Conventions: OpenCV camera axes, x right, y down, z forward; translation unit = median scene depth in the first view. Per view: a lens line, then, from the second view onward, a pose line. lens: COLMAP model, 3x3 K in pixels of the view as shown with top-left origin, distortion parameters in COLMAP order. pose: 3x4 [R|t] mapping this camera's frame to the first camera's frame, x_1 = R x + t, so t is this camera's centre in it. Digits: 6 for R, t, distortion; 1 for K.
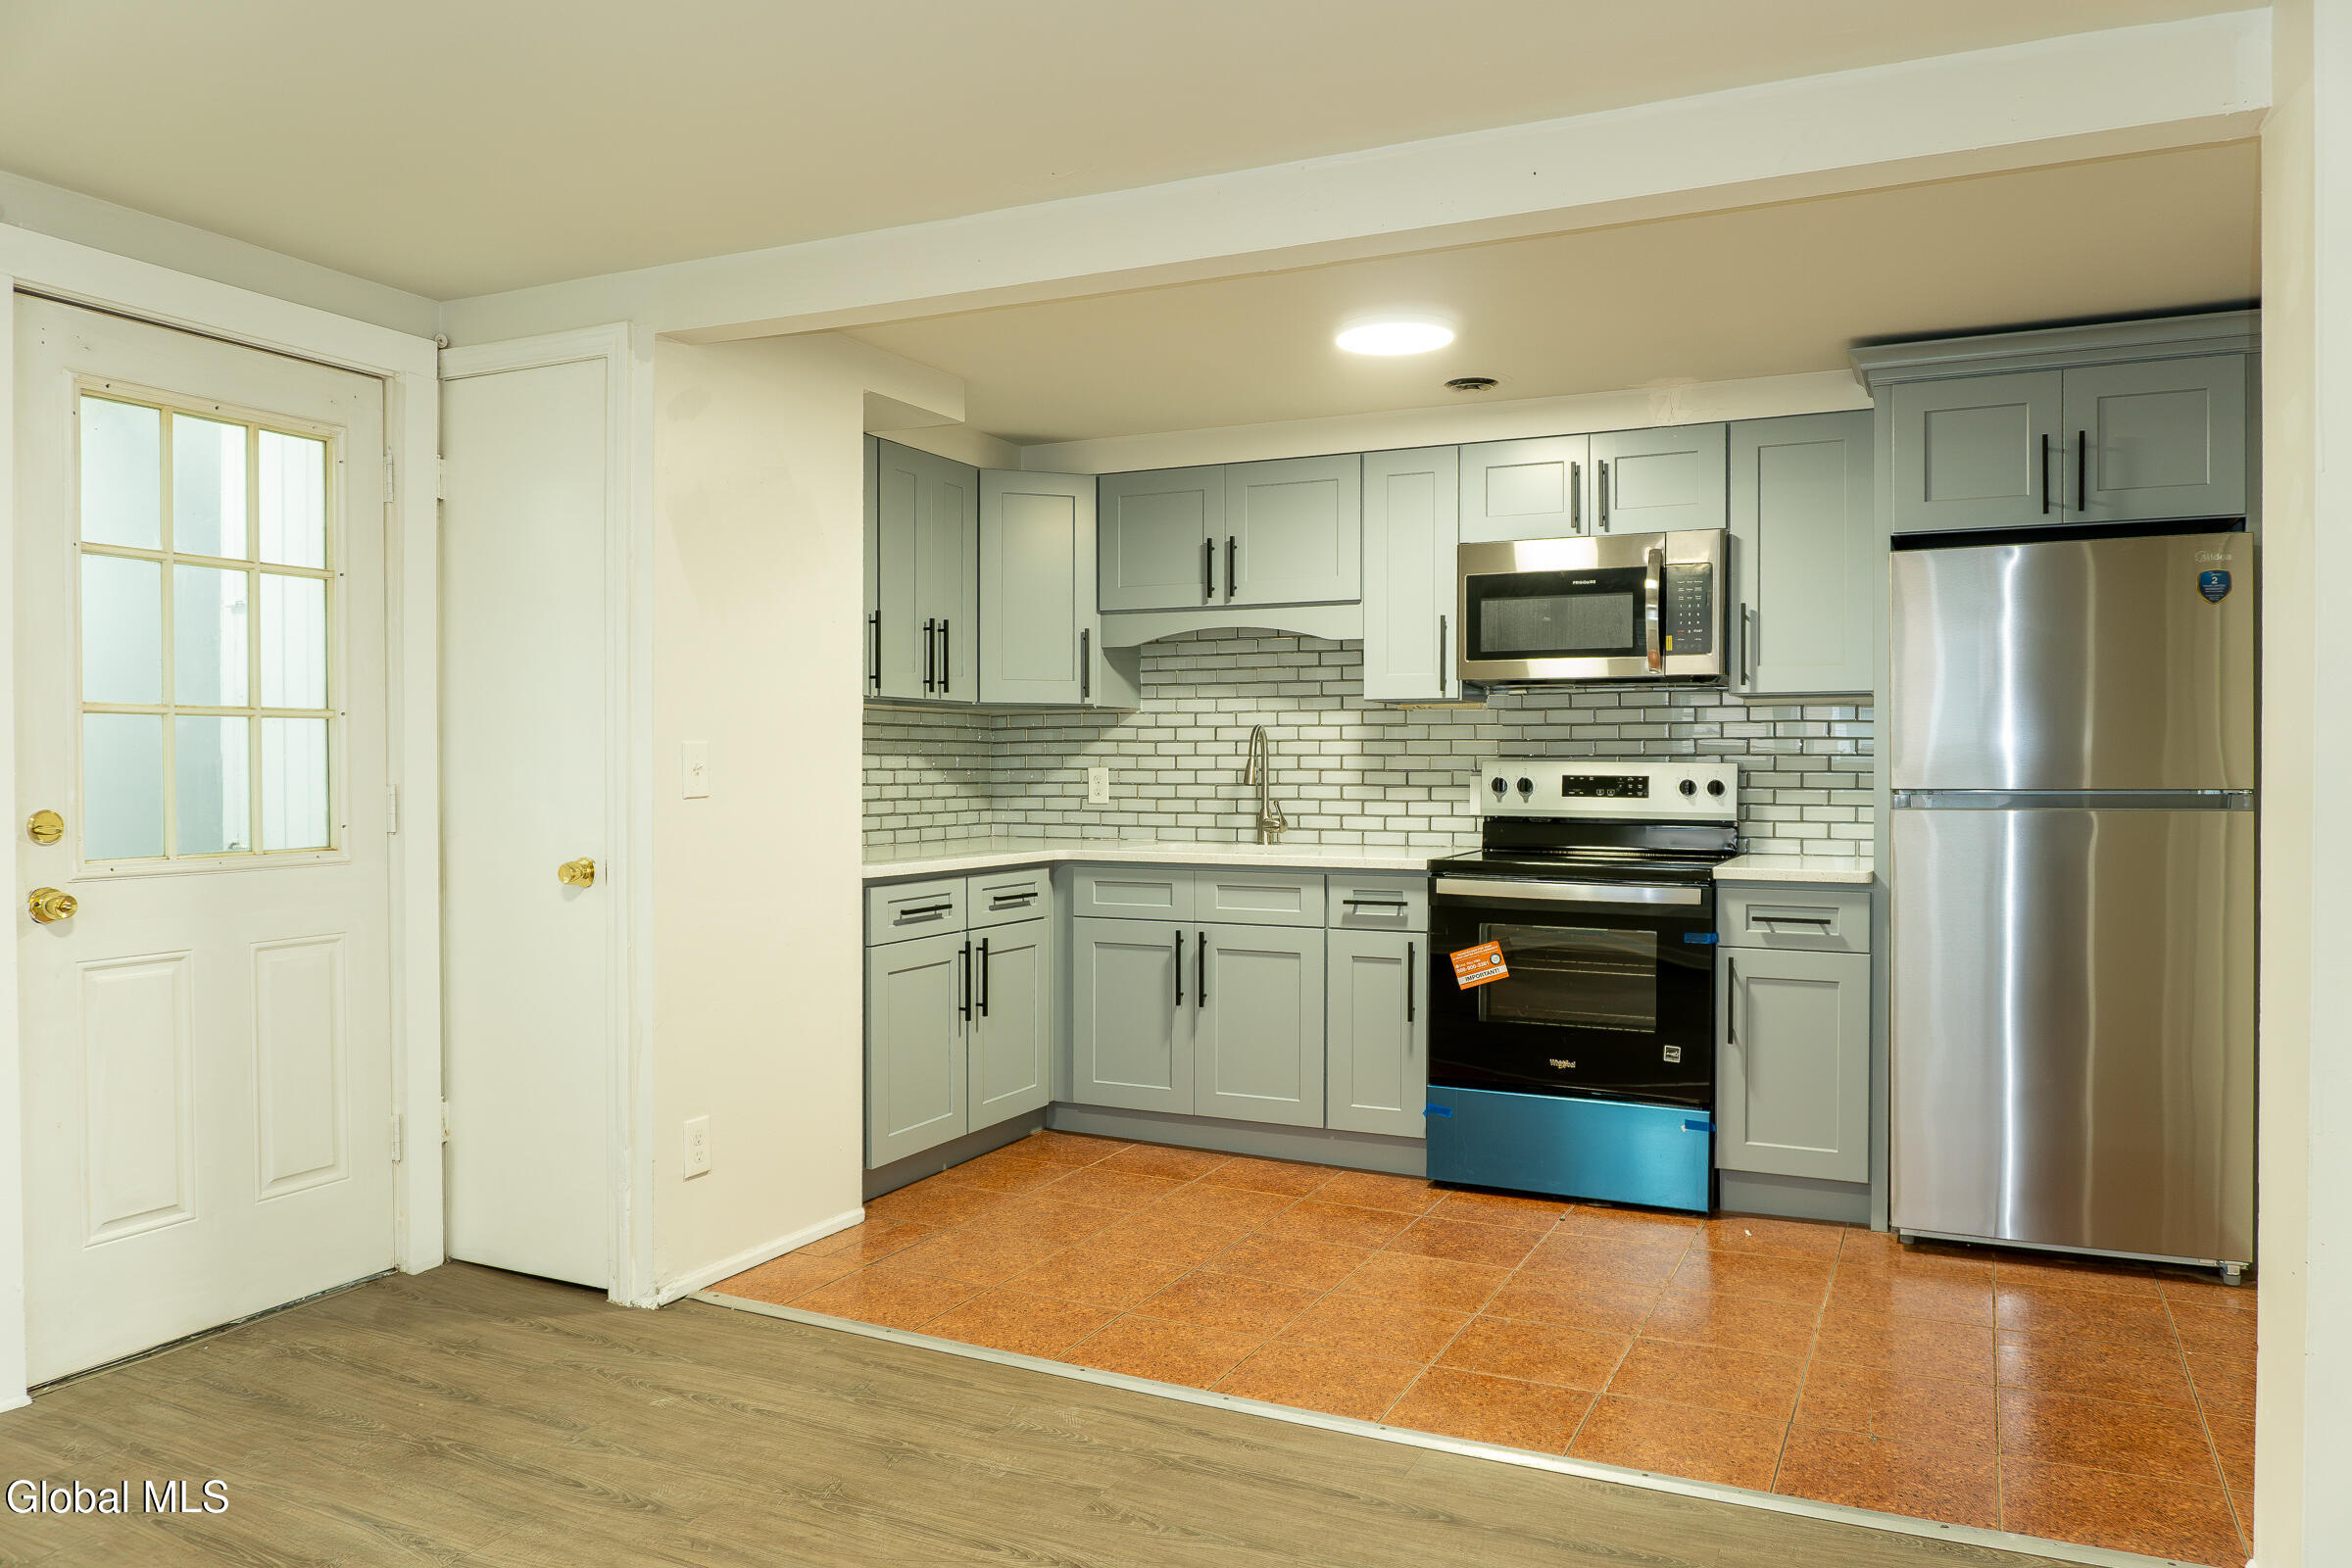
lens RADIAL K [[1595.3, 0, 1195.1], [0, 1595.3, 783.9], [0, 0, 1]] dist [-0.005871, -0.005187]
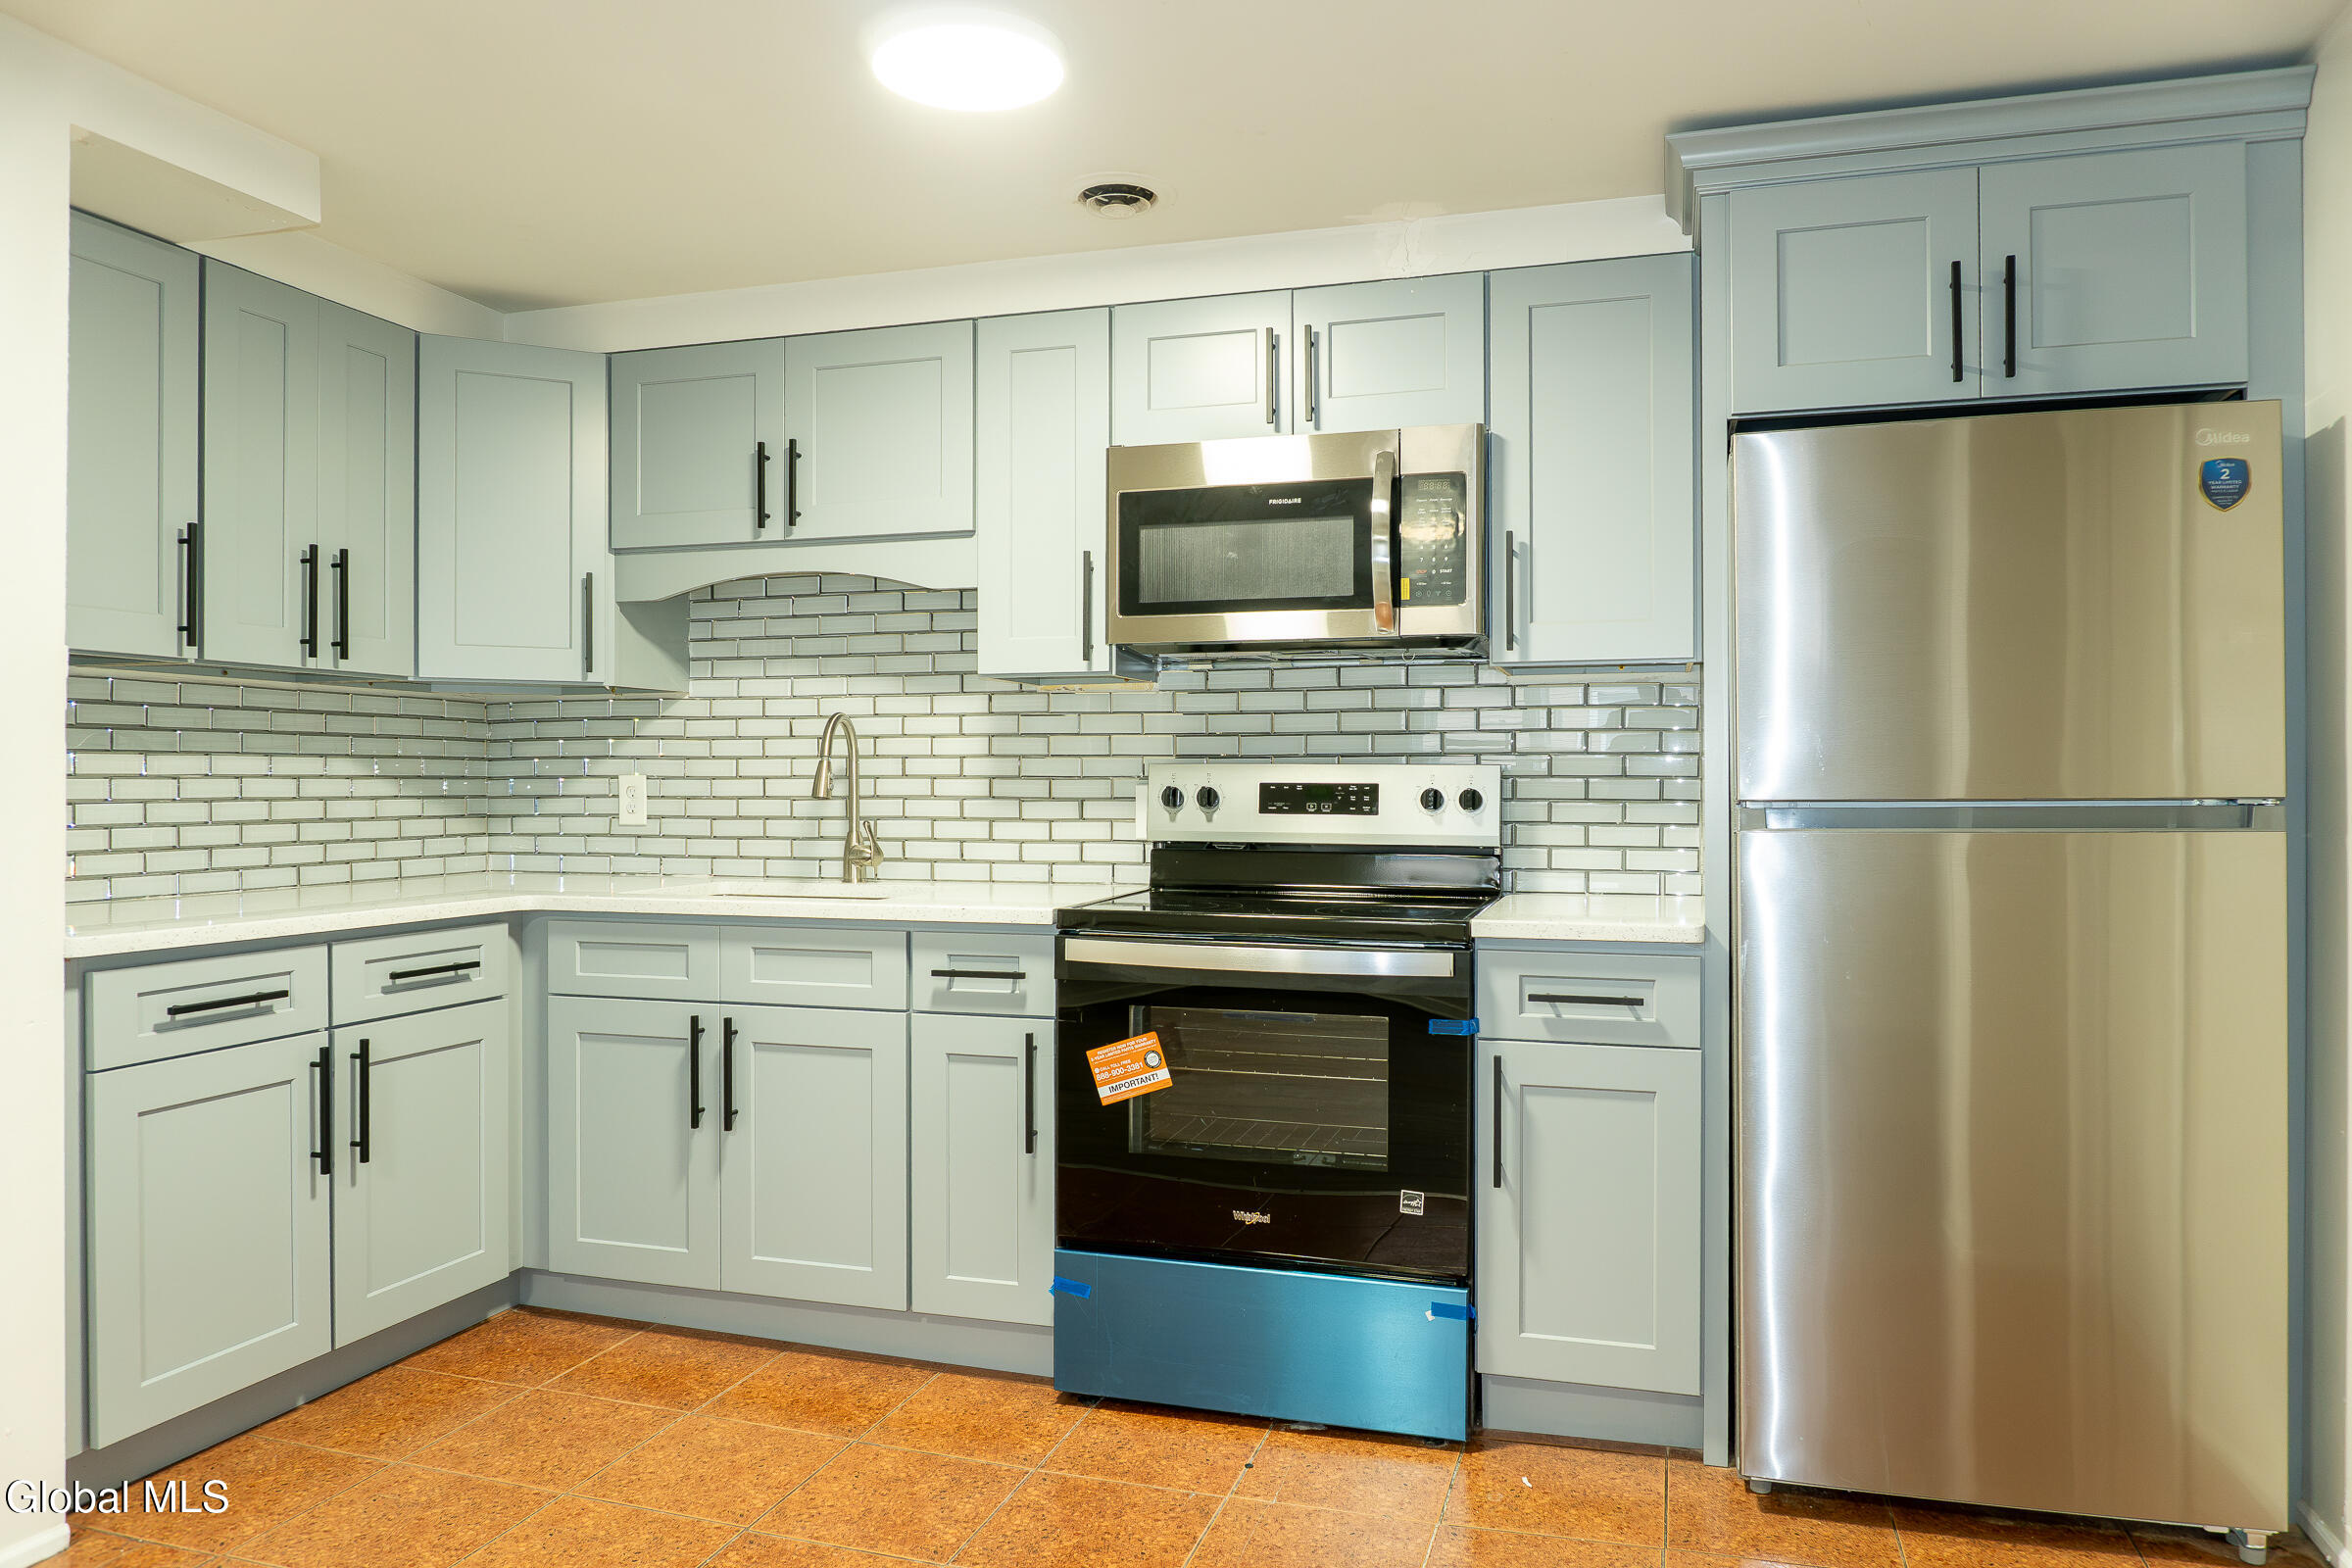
lens RADIAL K [[1595.3, 0, 1166.9], [0, 1595.3, 783.2], [0, 0, 1]] dist [-0.005871, -0.005187]
pose [[0.990607, -0.001563, 0.136730, 0.099207], [0.003026, 0.999940, -0.010487, 0.002034], [-0.136706, 0.010802, 0.990553, 0.326998]]
